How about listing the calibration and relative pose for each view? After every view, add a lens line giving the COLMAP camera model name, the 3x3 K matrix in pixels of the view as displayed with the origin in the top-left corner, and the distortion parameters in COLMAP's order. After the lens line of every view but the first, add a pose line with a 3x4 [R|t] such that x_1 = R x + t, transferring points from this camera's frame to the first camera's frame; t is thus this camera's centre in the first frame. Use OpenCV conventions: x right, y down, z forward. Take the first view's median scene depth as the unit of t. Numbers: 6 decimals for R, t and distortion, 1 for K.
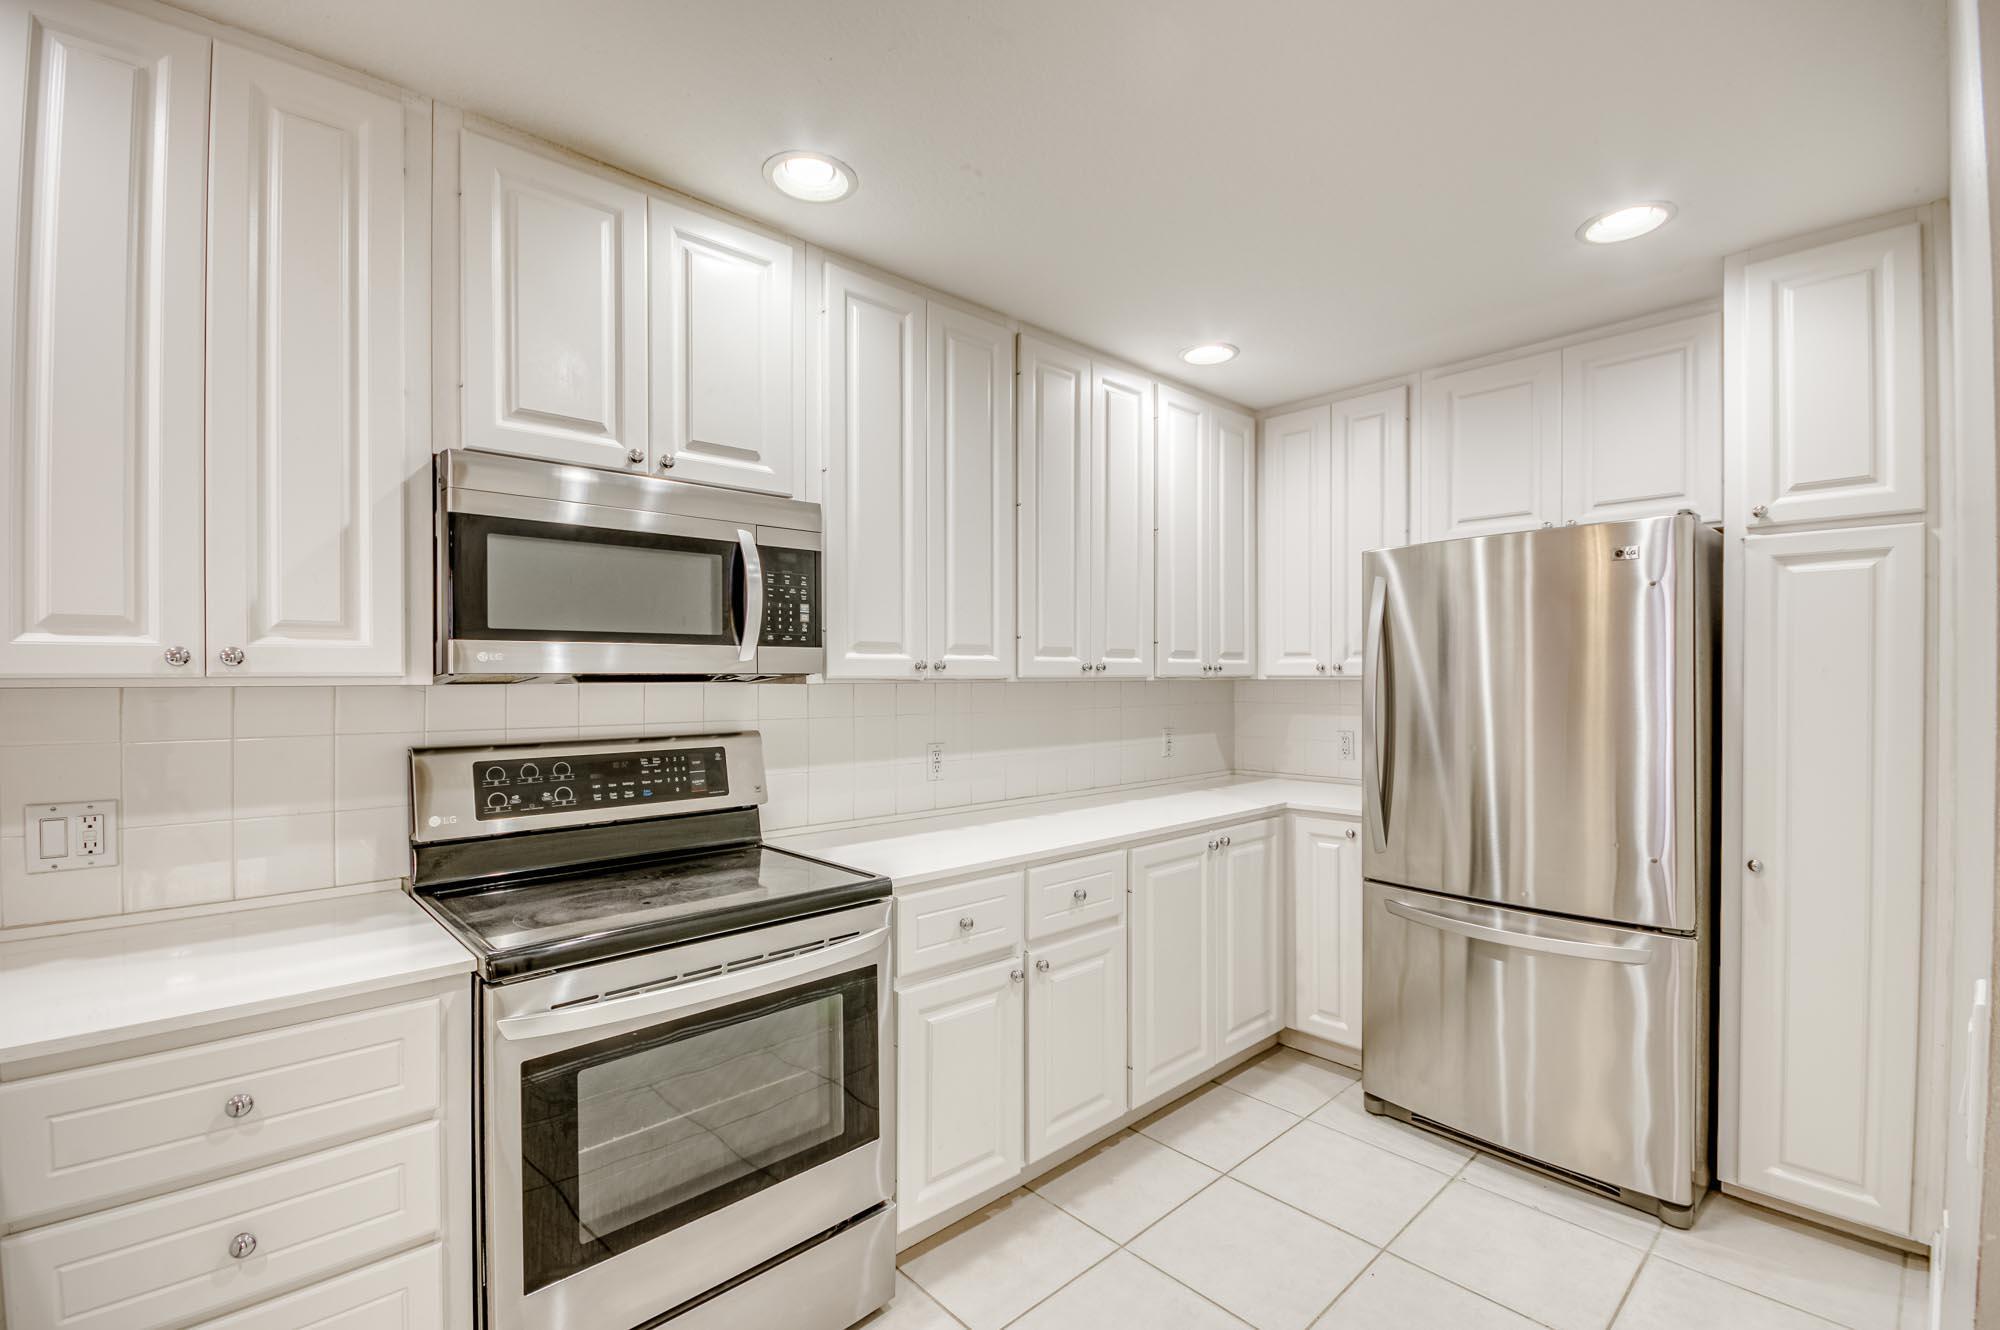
lens RADIAL K [[882.5, 0, 1032.5], [0, 882.5, 673.8], [0, 0, 1]] dist [0.001630, -0.011313]
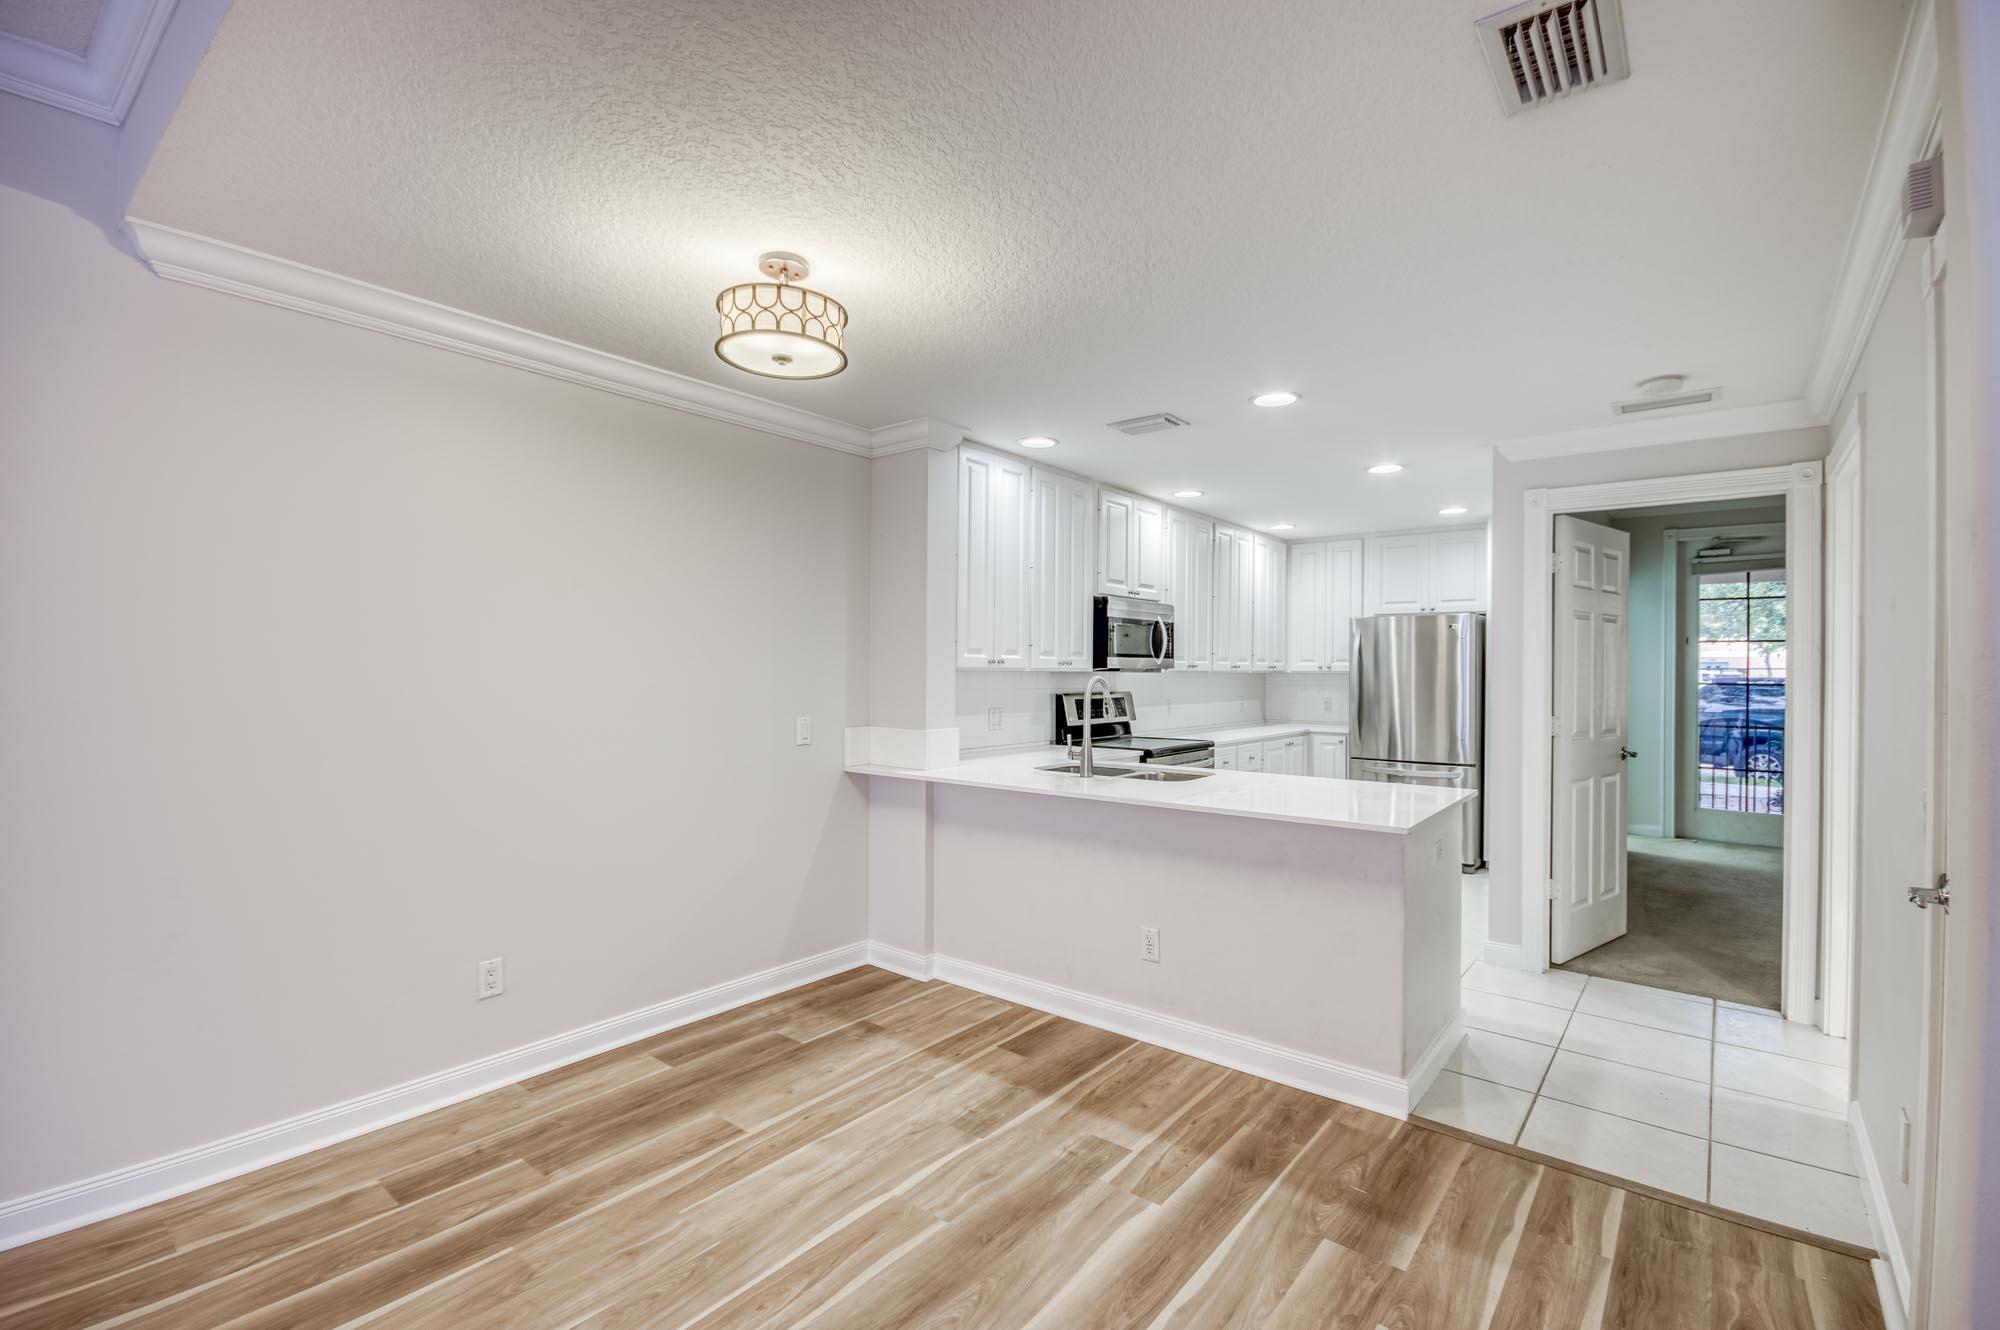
lens RADIAL K [[882.5, 0, 1032.5], [0, 882.5, 673.8], [0, 0, 1]] dist [0.001630, -0.011313]
pose [[0.990419, 0.005825, 0.137969, -0.910966], [-0.006504, 0.999969, 0.004477, 0.005229], [-0.137939, -0.005331, 0.990426, -1.399670]]
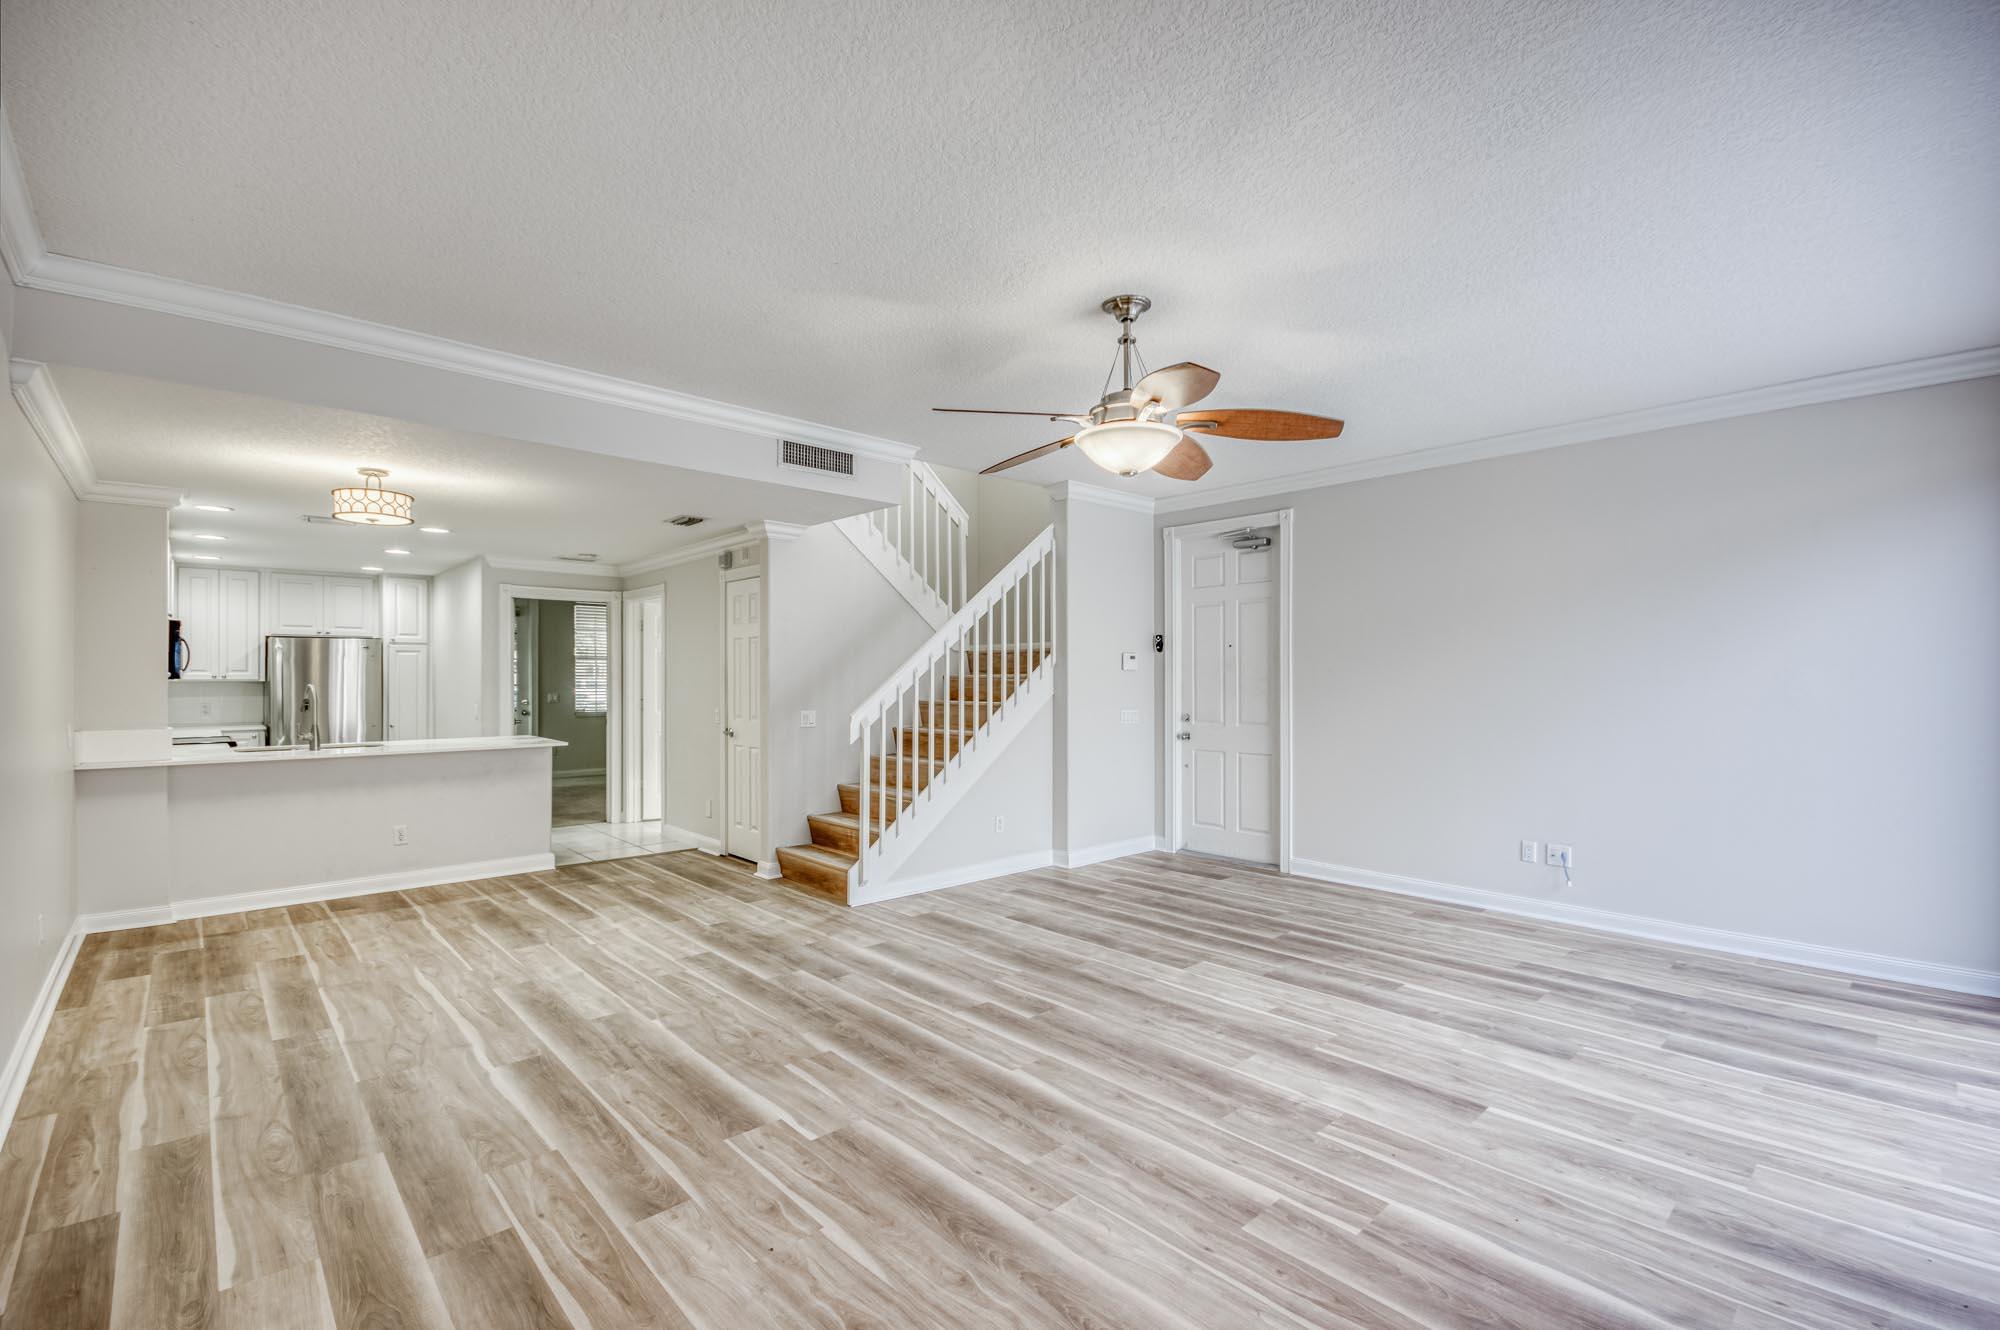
lens RADIAL K [[882.5, 0, 1032.5], [0, 882.5, 673.8], [0, 0, 1]] dist [0.001630, -0.011313]
pose [[0.006139, 0.004036, 0.999973, -2.965764], [0.002318, 0.999989, -0.004050, 0.000125], [-0.999978, 0.002343, 0.006130, -1.825557]]
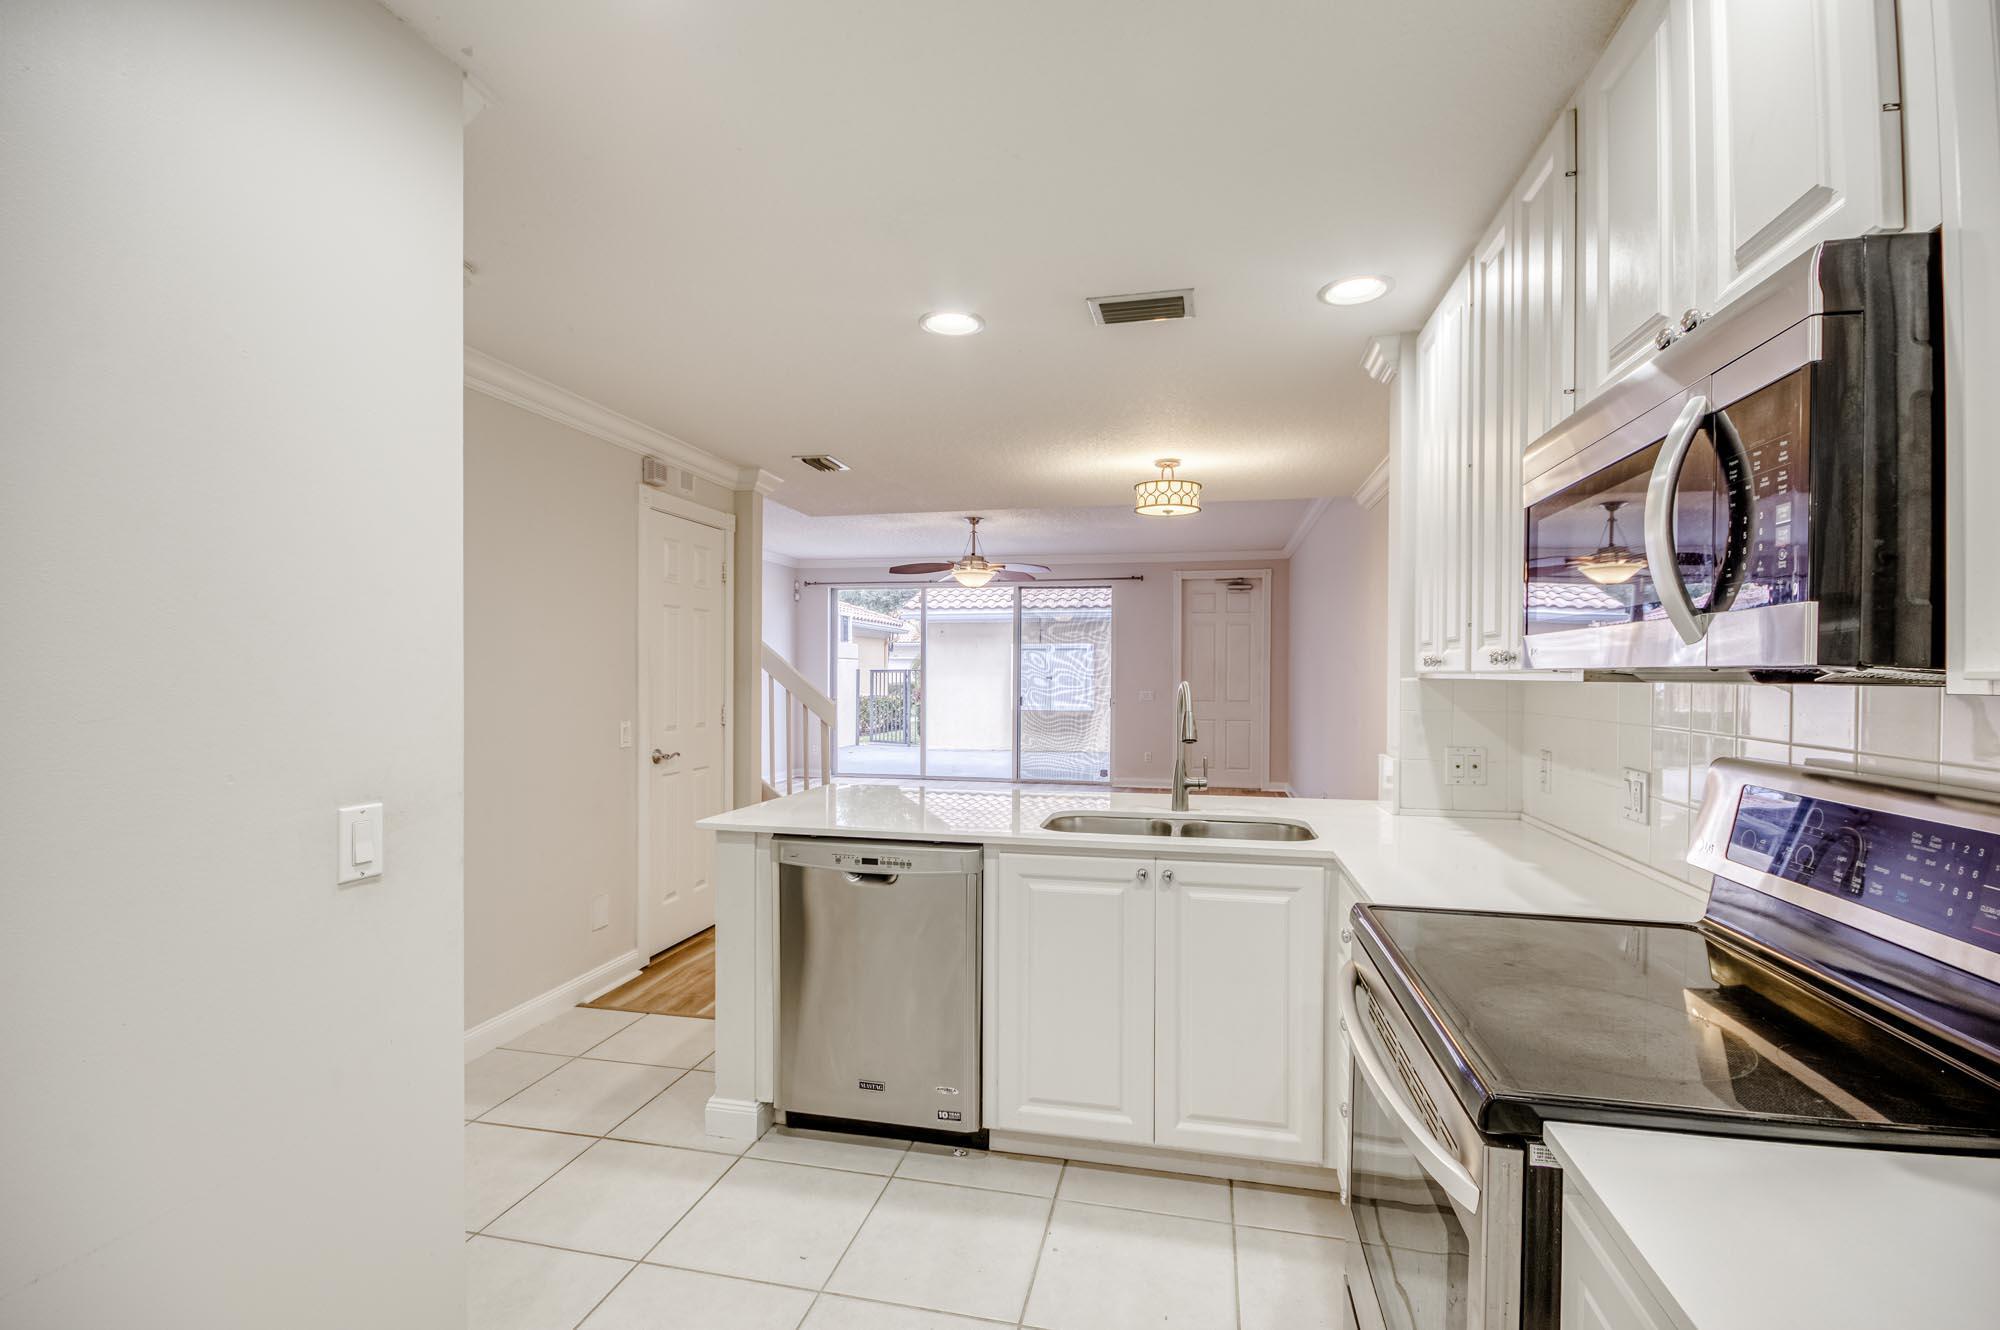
lens RADIAL K [[877.3, 0, 1010.6], [0, 877.3, 675.6], [0, 0, 1]] dist [0.000960, -0.010067]
pose [[-0.834910, -0.001173, -0.550385, 0.252784], [-0.004861, 0.999974, 0.005243, 0.002977], [0.550365, 0.007053, -0.834894, 1.001208]]
